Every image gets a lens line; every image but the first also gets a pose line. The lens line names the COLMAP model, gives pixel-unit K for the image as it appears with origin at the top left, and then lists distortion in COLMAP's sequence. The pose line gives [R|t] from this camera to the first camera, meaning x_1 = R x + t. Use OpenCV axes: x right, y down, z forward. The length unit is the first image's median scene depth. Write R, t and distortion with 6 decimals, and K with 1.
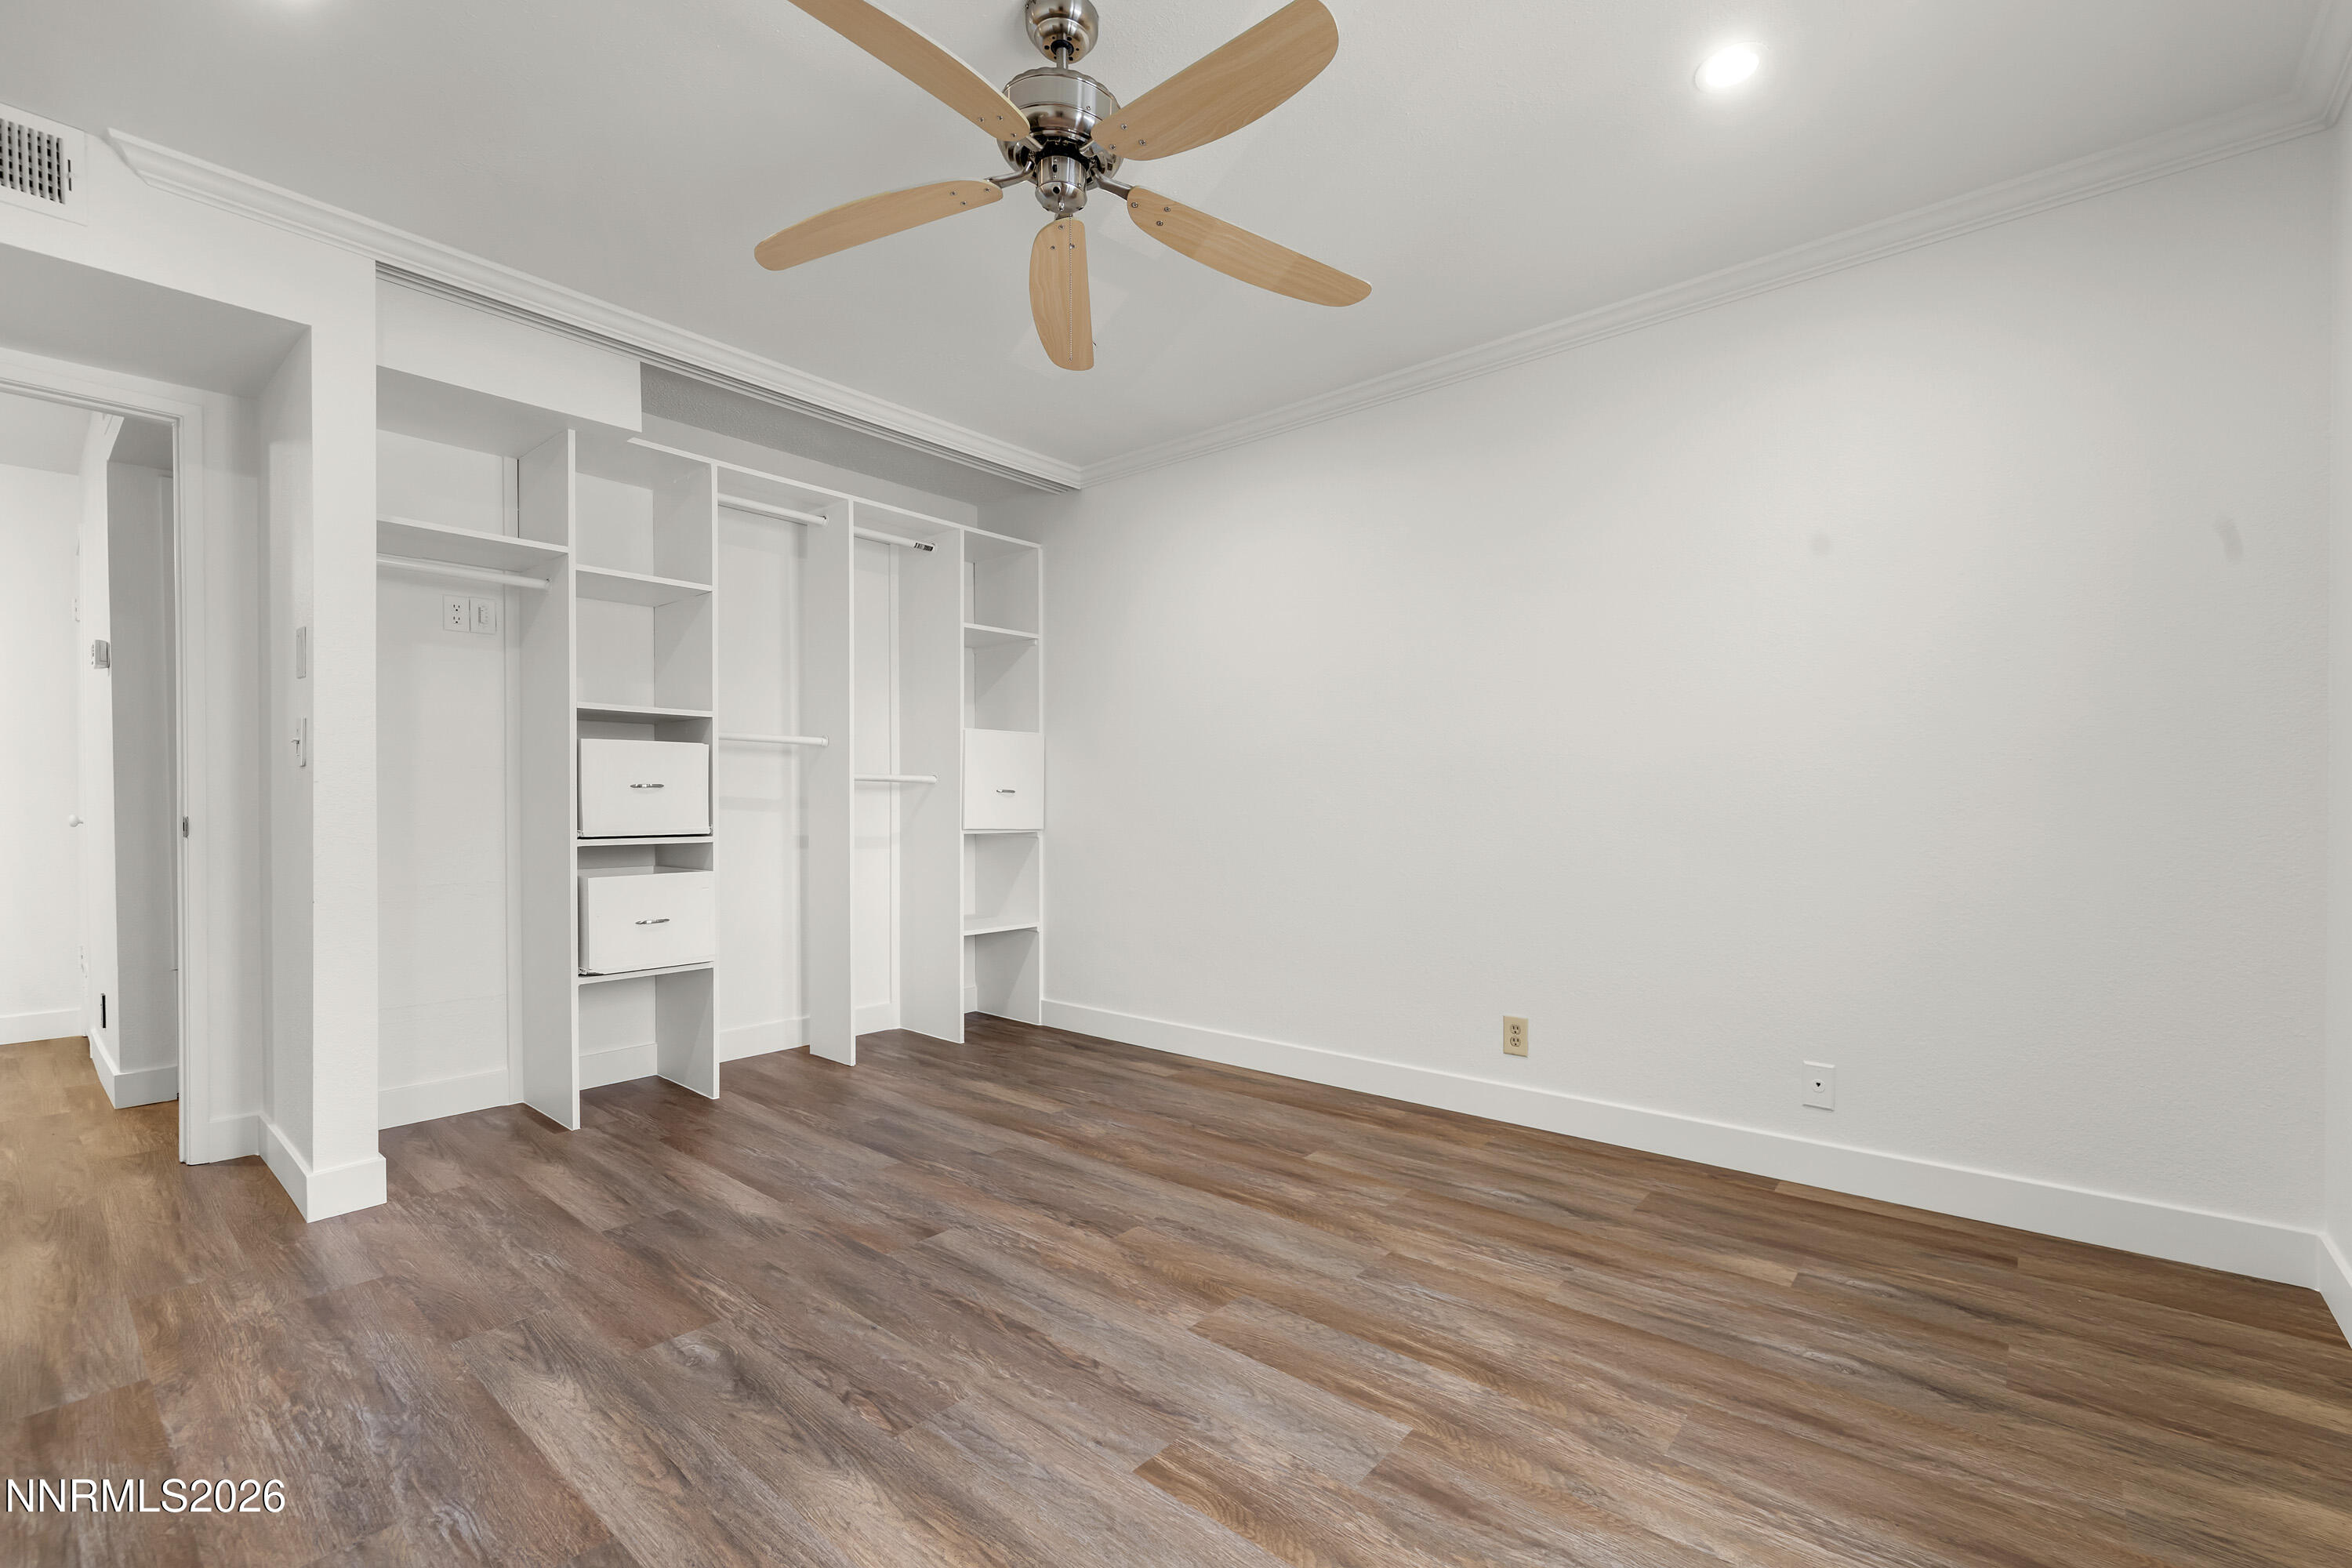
lens RADIAL K [[1006.4, 0, 1207.5], [0, 1006.4, 779.7], [0, 0, 1]] dist [0.004071, 0.000154]
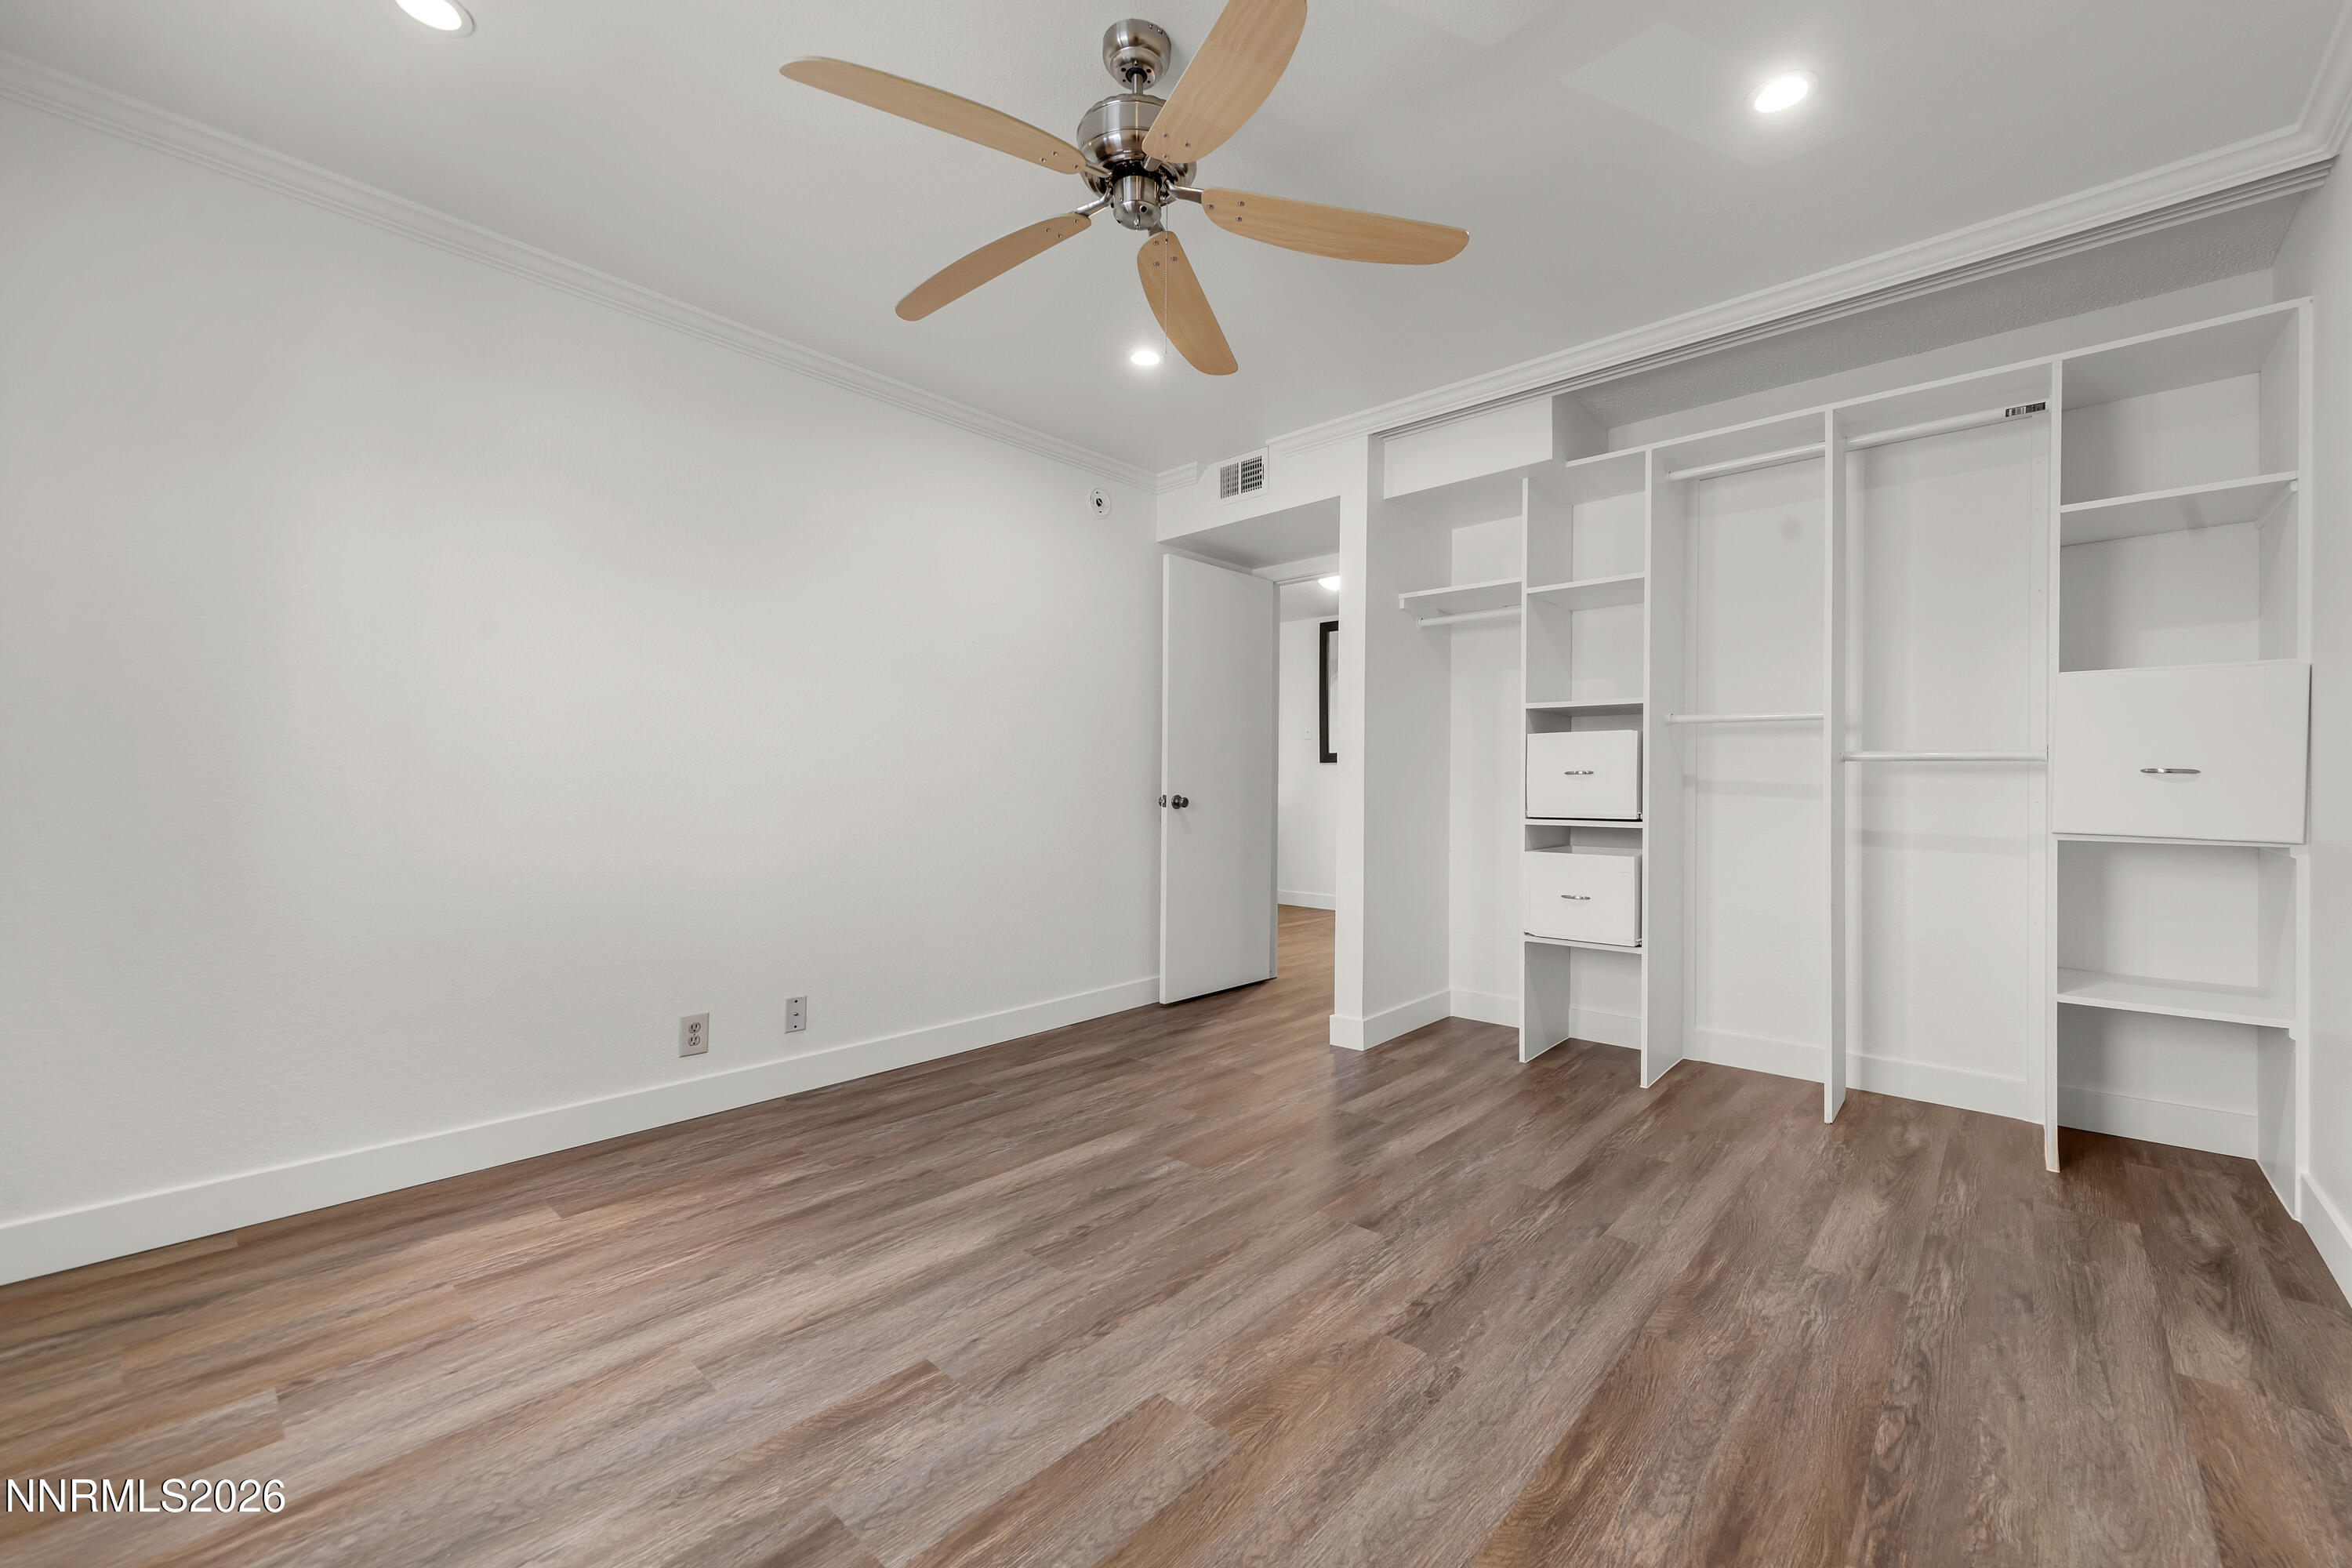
lens RADIAL K [[926.9, 0, 1207.8], [0, 926.9, 784.2], [0, 0, 1]] dist [0.001989, -0.000094]
pose [[-0.022772, -0.001395, -0.999740, 0.639825], [0.016401, 0.999864, -0.001769, 0.017341], [0.999606, -0.016437, -0.022746, 0.876213]]
